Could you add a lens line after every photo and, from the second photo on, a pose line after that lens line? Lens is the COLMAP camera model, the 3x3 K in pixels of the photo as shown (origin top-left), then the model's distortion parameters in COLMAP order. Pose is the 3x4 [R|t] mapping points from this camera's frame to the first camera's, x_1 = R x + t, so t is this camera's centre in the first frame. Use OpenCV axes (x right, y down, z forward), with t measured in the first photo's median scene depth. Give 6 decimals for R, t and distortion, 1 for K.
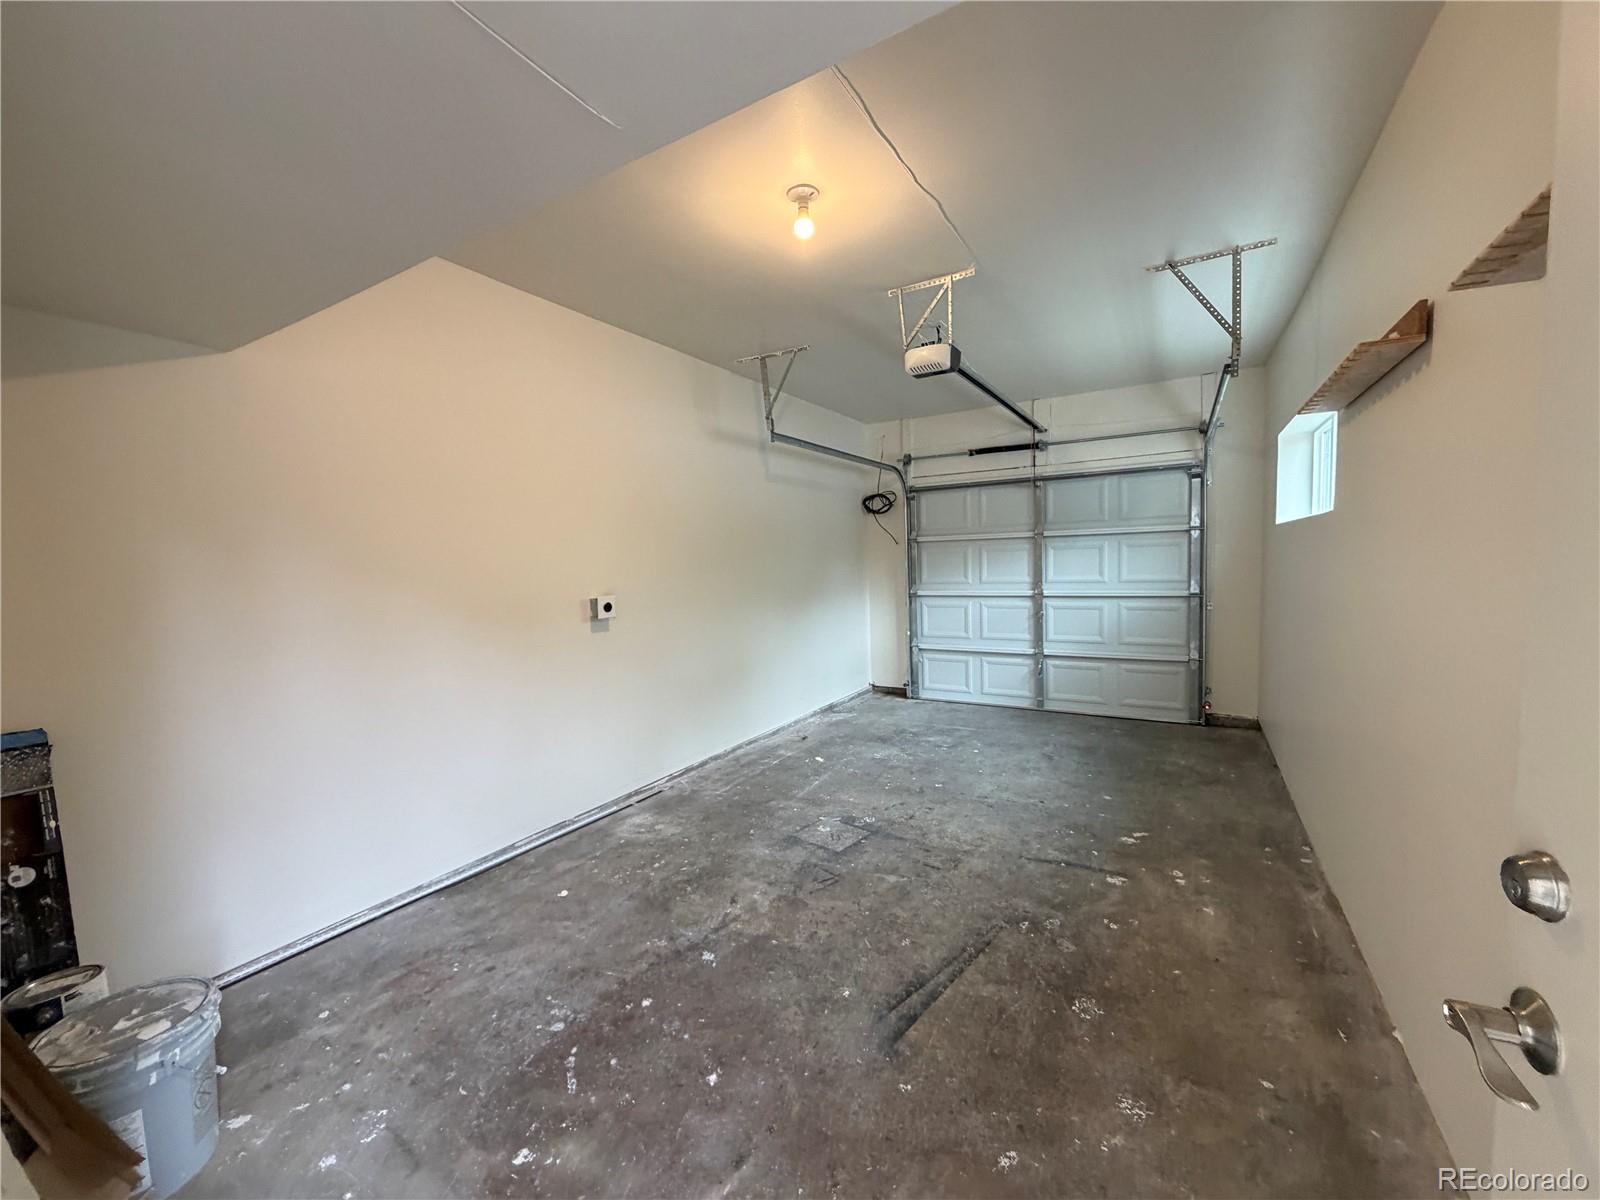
lens RADIAL K [[640.6, 0, 801.1], [0, 640.6, 604.9], [0, 0, 1]] dist [0.000491, -0.000574]
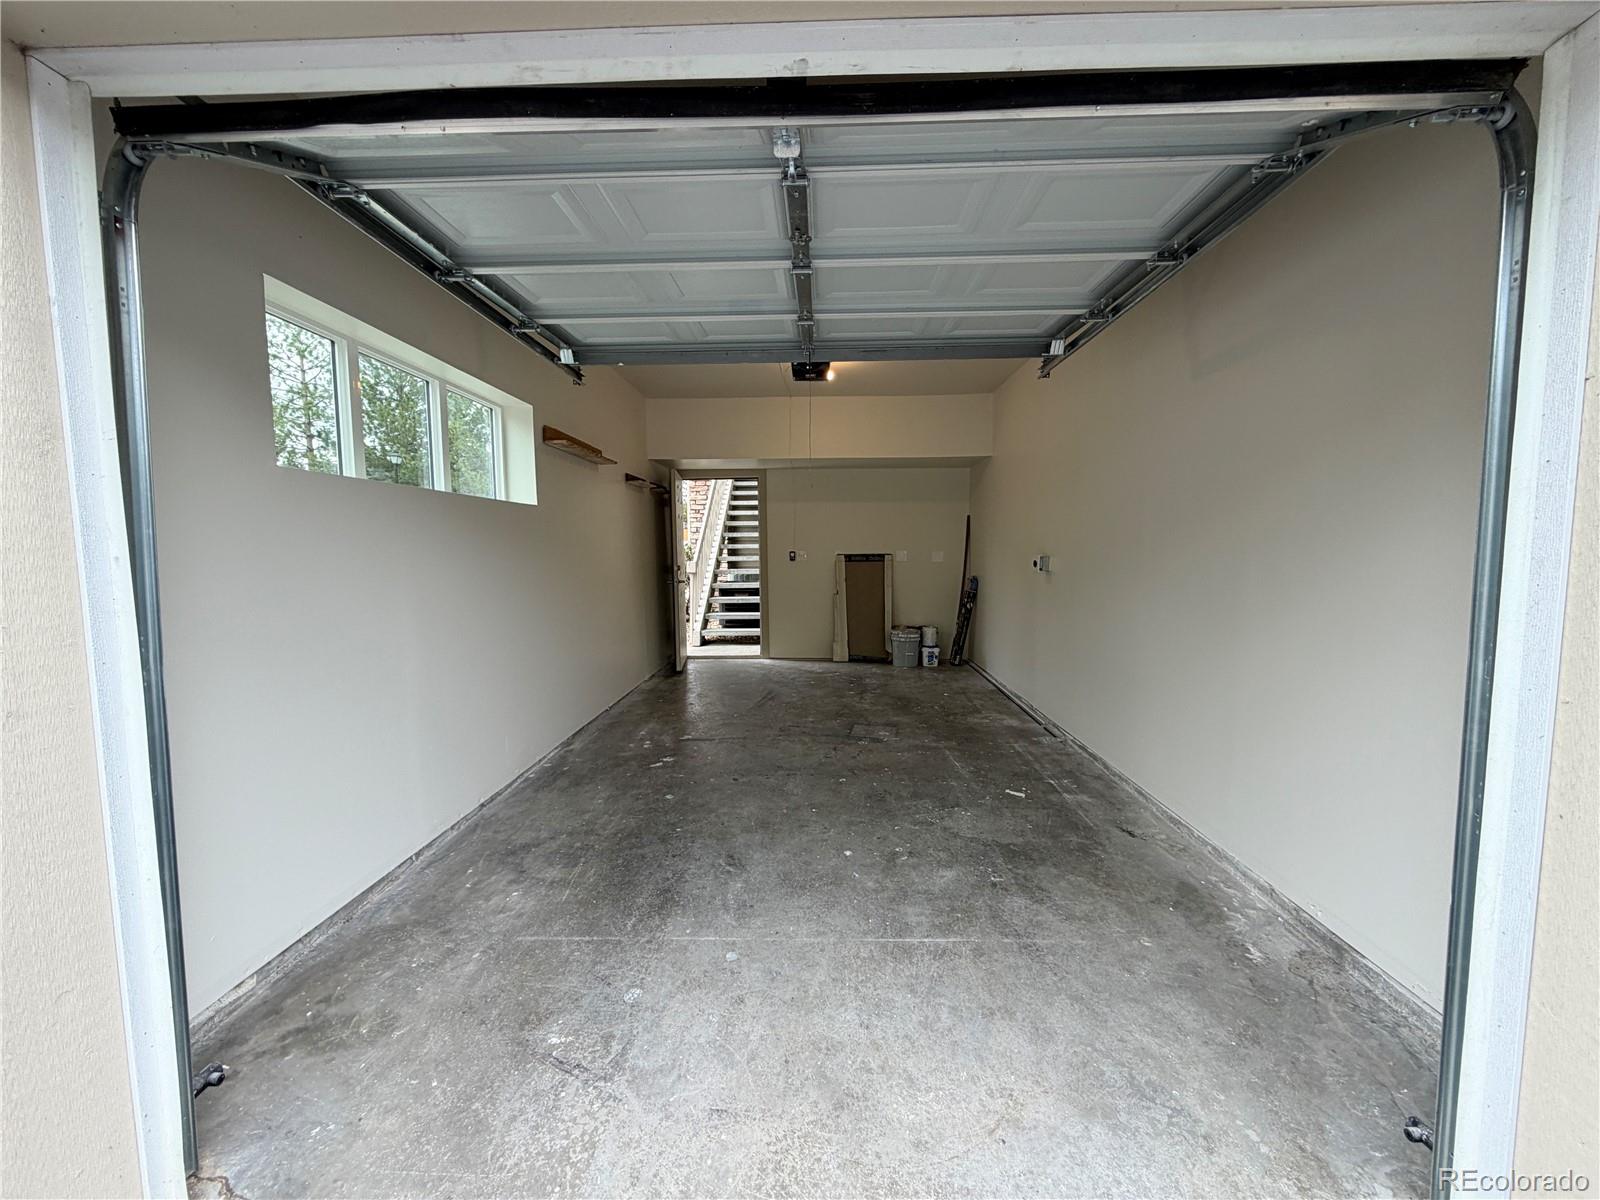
lens RADIAL K [[640.6, 0, 799.8], [0, 640.6, 597.5], [0, 0, 1]] dist [0.000491, -0.000574]
pose [[-0.878730, 0.066474, -0.472668, 0.662072], [-0.006964, 0.988364, 0.151947, -0.110170], [0.477269, 0.136812, -0.868042, 1.677557]]
